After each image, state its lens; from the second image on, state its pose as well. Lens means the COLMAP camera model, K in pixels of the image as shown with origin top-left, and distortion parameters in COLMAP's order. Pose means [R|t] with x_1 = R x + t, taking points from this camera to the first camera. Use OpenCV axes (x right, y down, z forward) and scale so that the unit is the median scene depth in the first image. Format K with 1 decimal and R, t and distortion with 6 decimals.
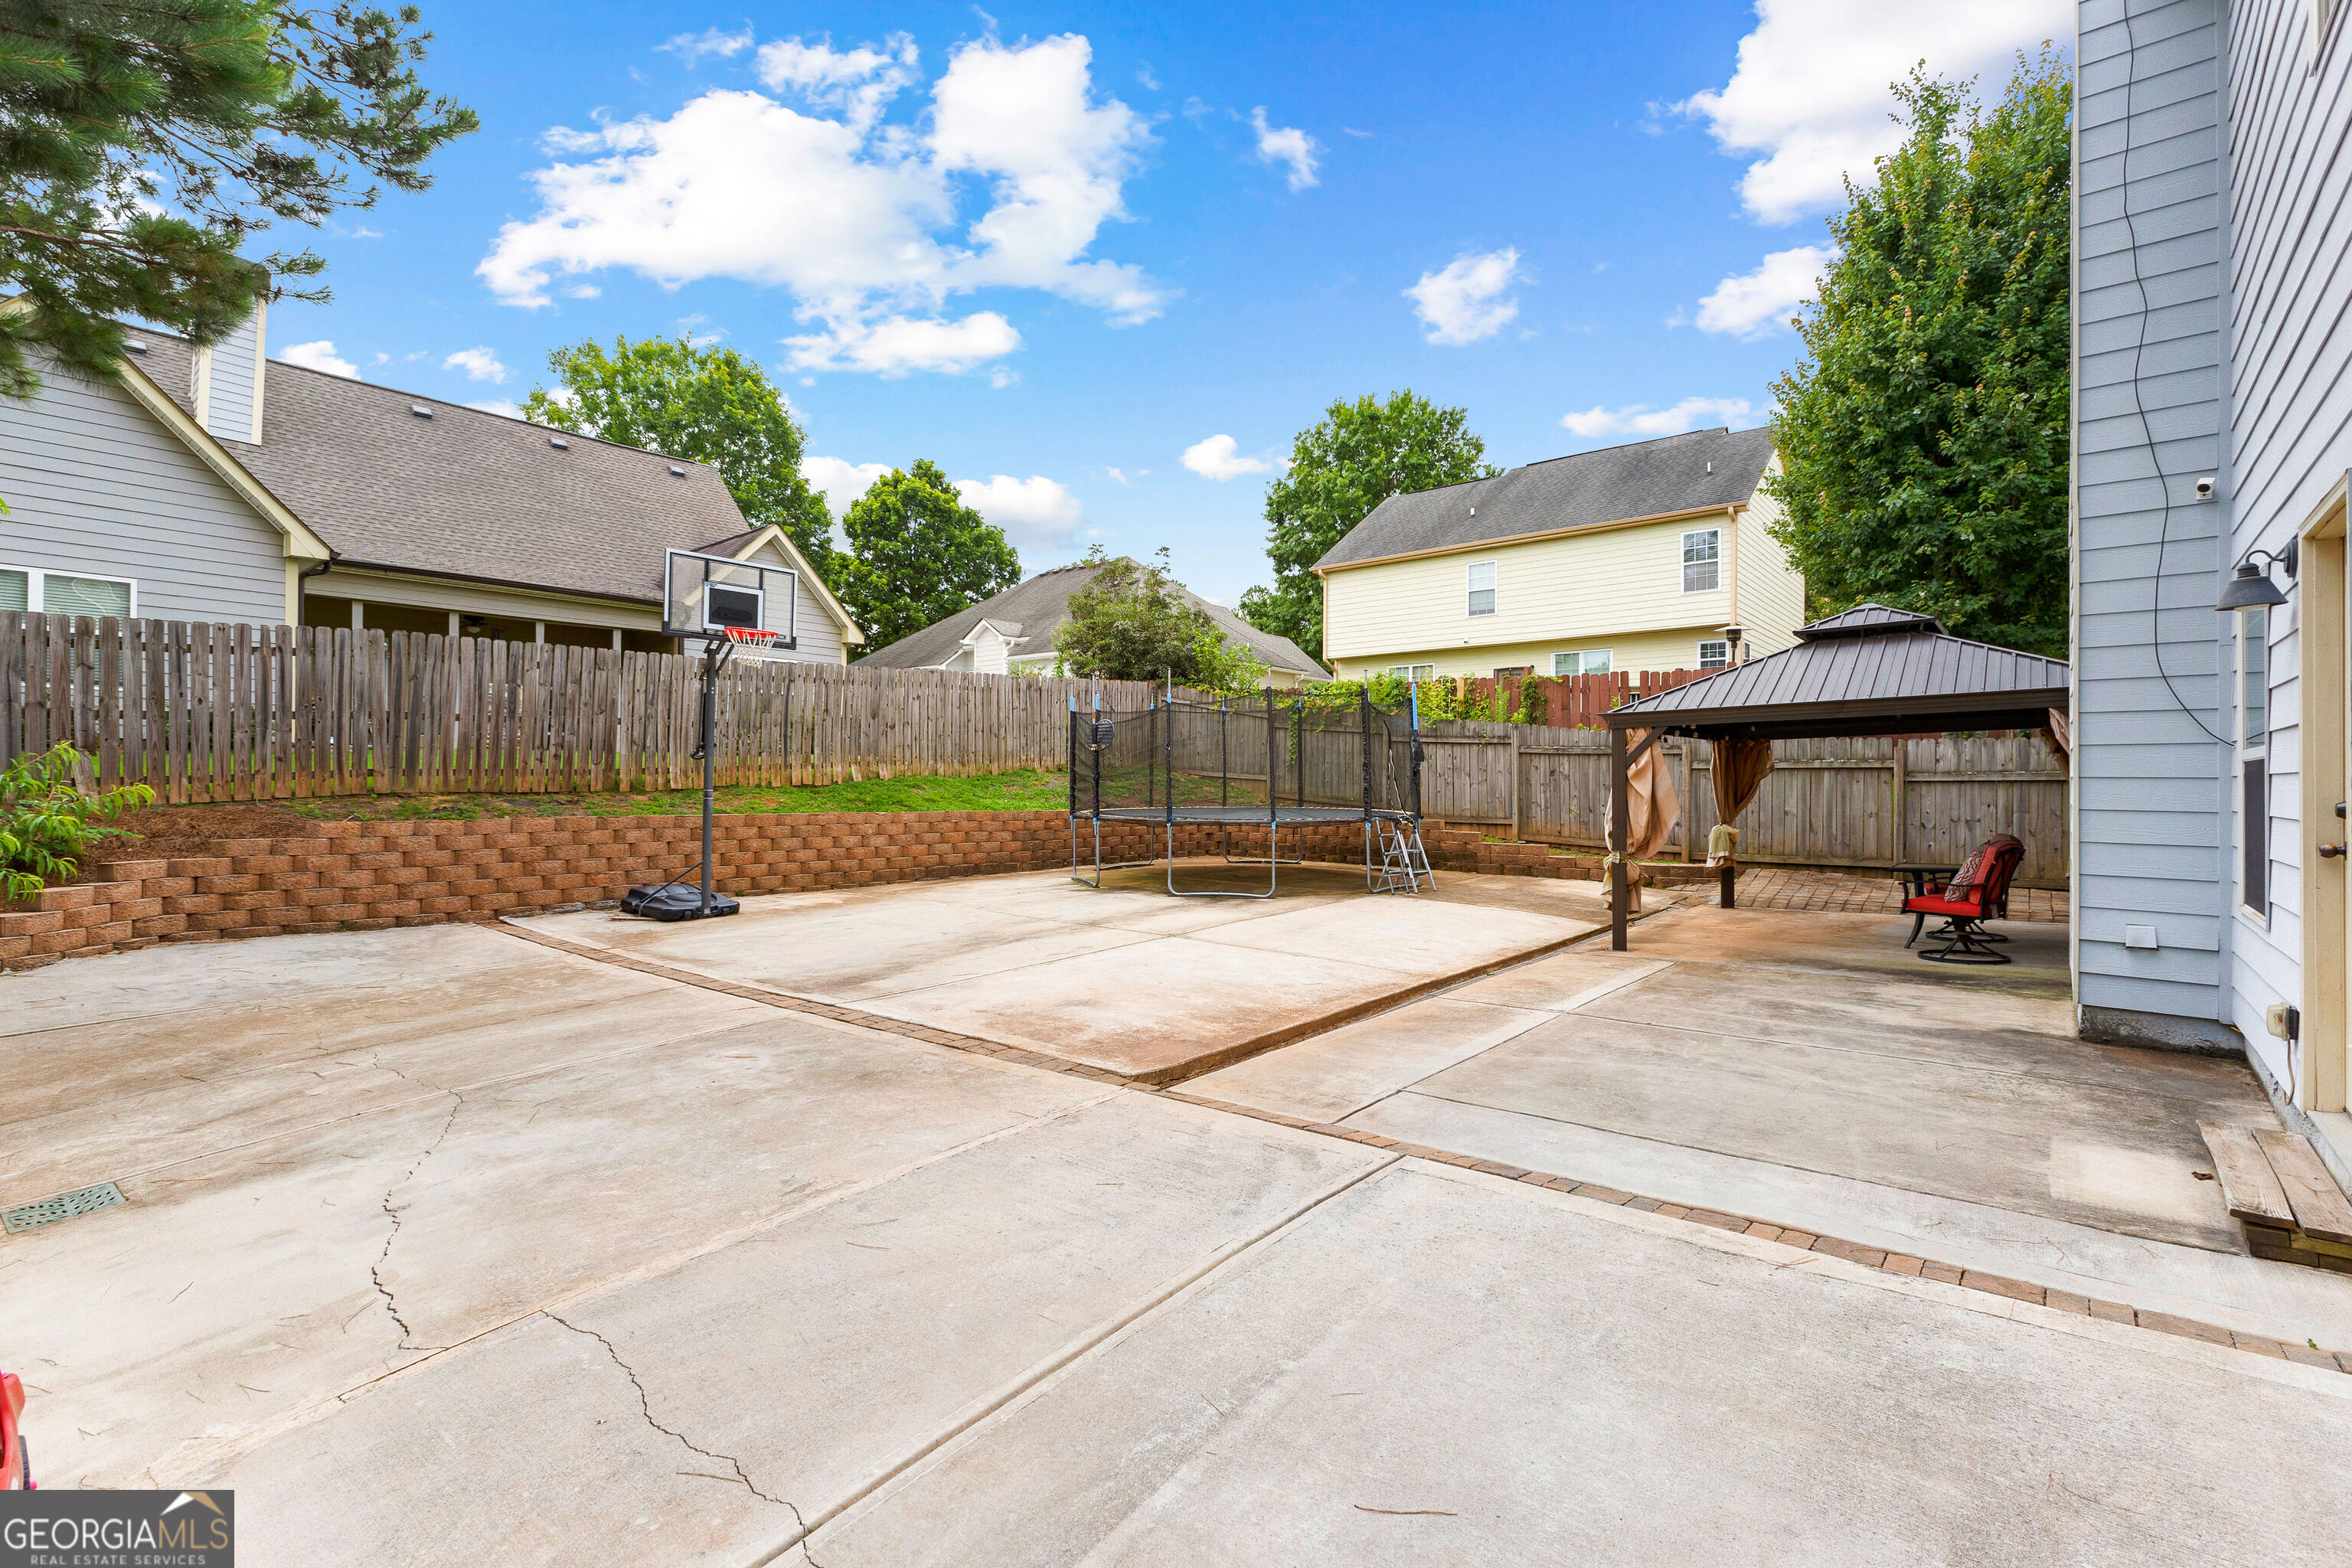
lens RADIAL K [[1031.9, 0, 1182.4], [0, 1031.9, 776.9], [0, 0, 1]] dist [0.006323, -0.001147]
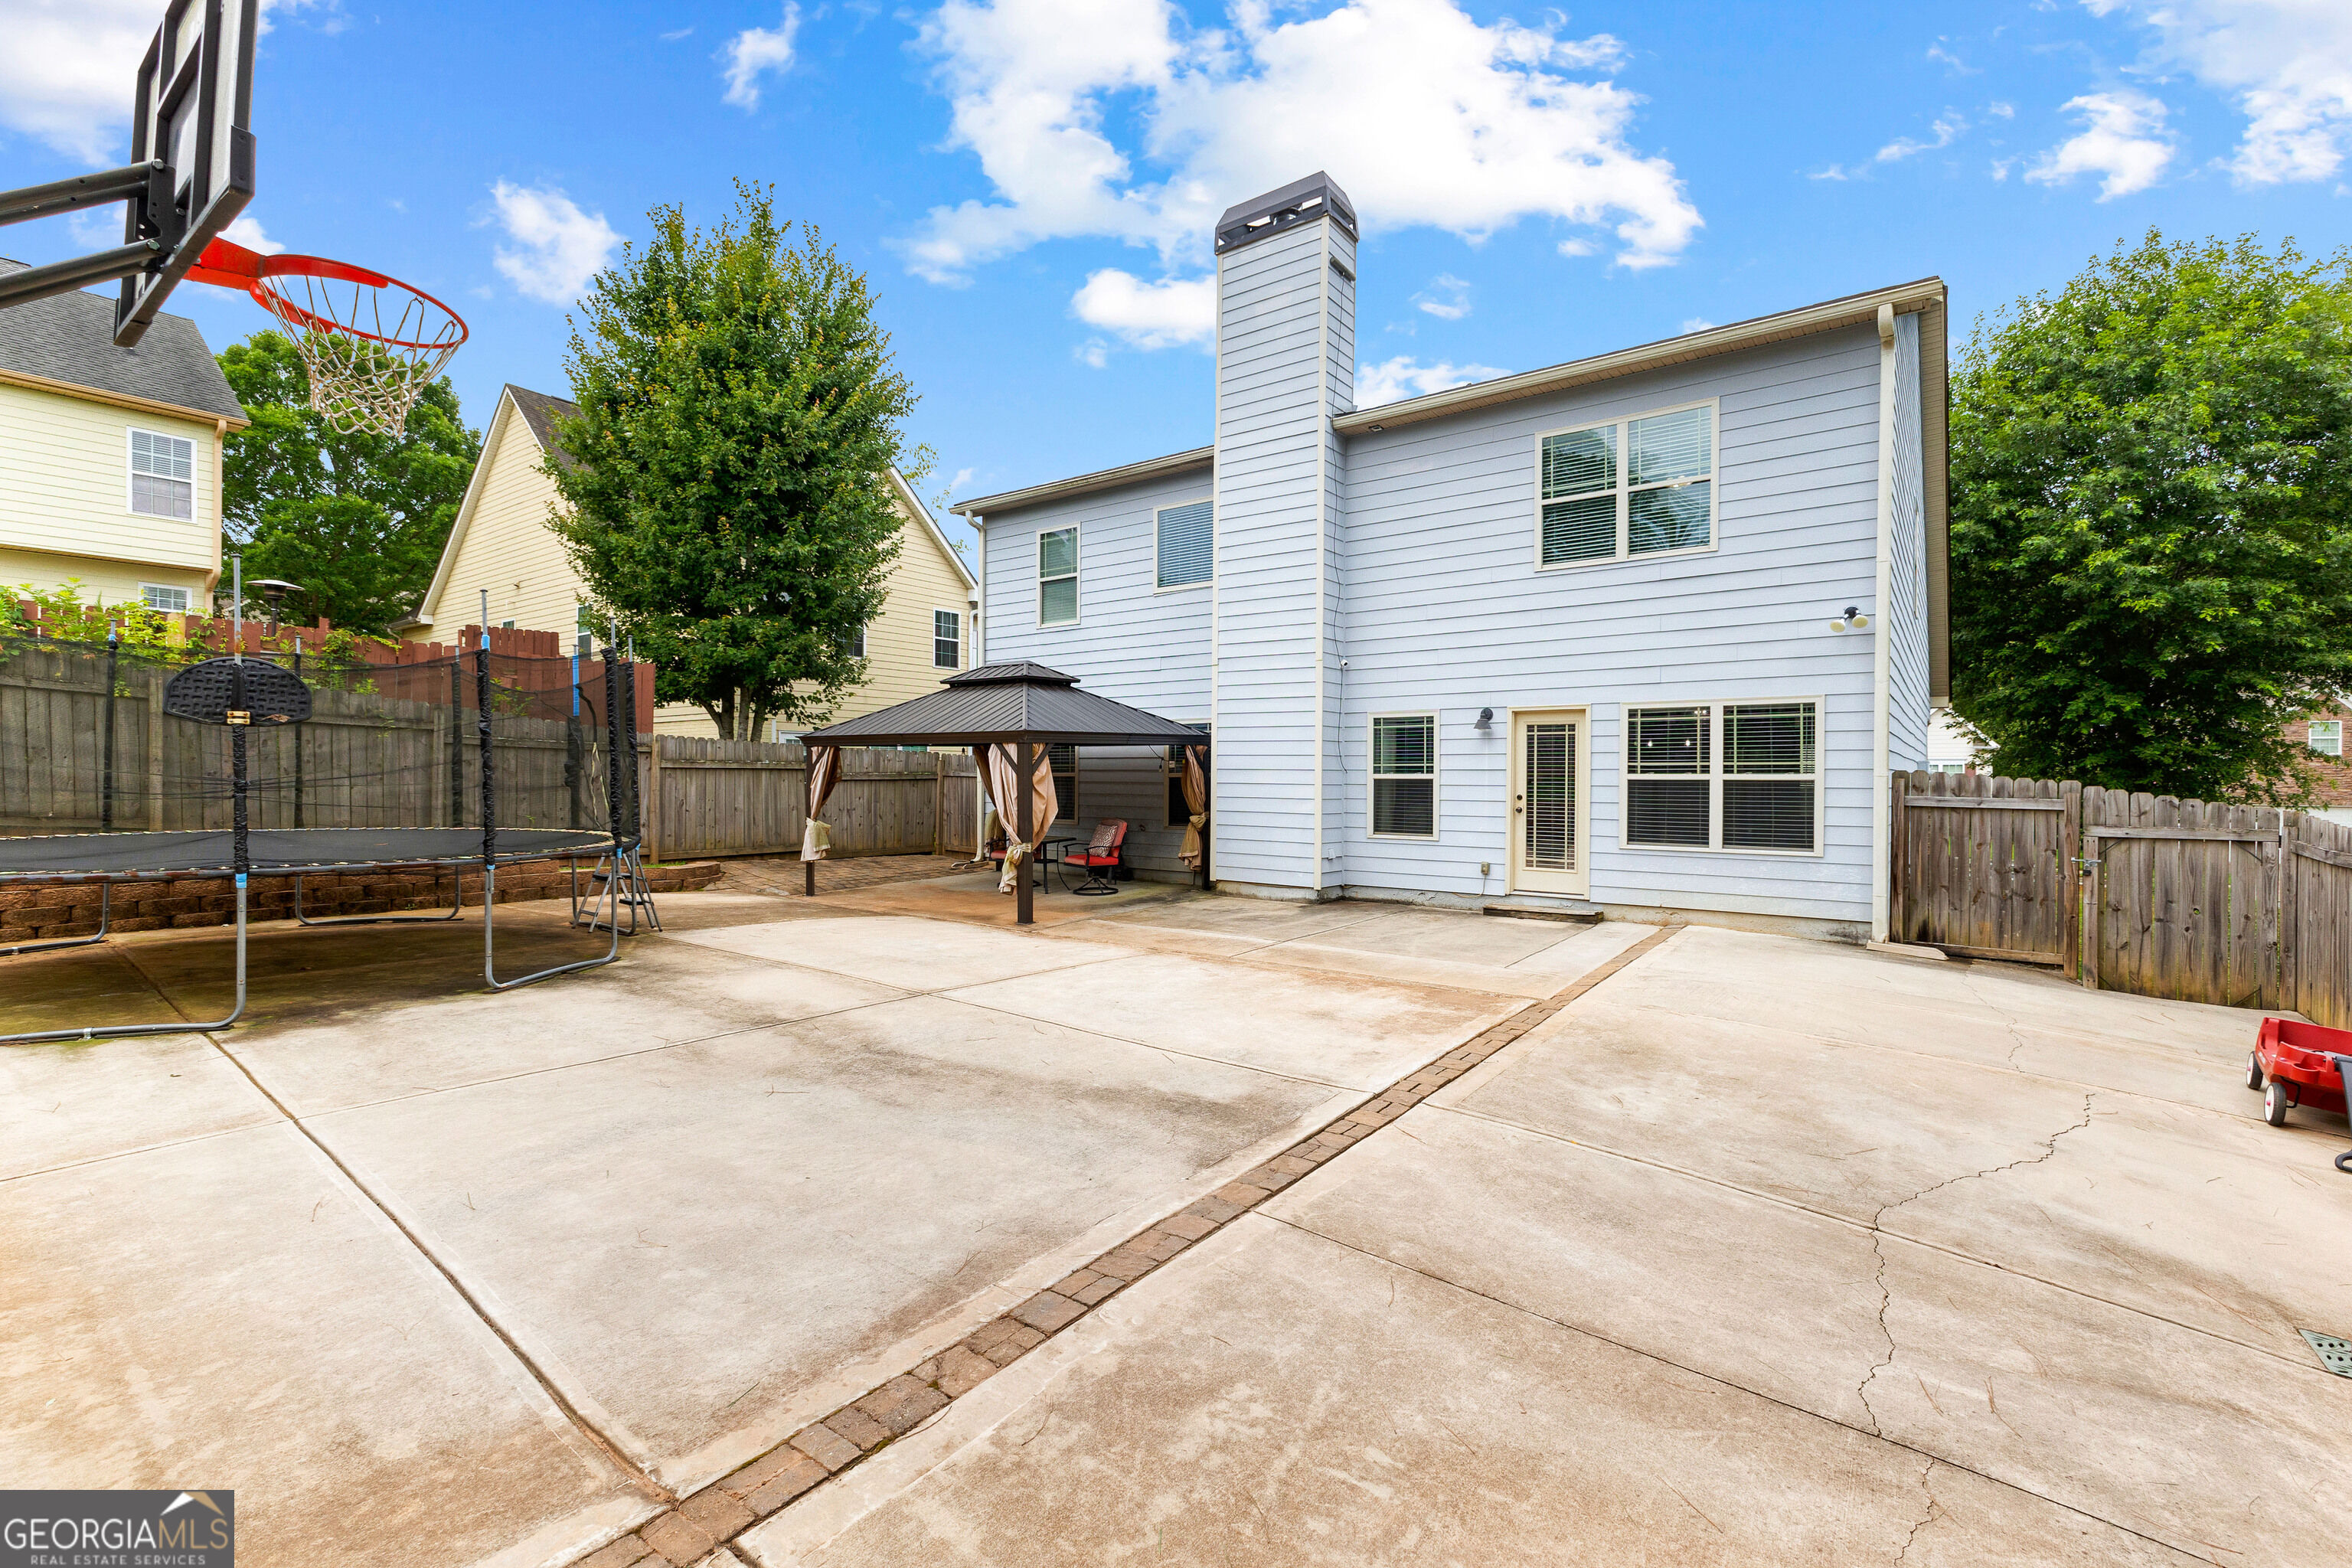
lens RADIAL K [[1031.9, 0, 1182.4], [0, 1031.9, 776.9], [0, 0, 1]] dist [0.006323, -0.001147]
pose [[-0.051148, -0.004609, 0.998680, -0.612959], [-0.010078, 0.999941, 0.004099, -0.010061], [-0.998640, -0.009855, -0.051191, 0.661061]]
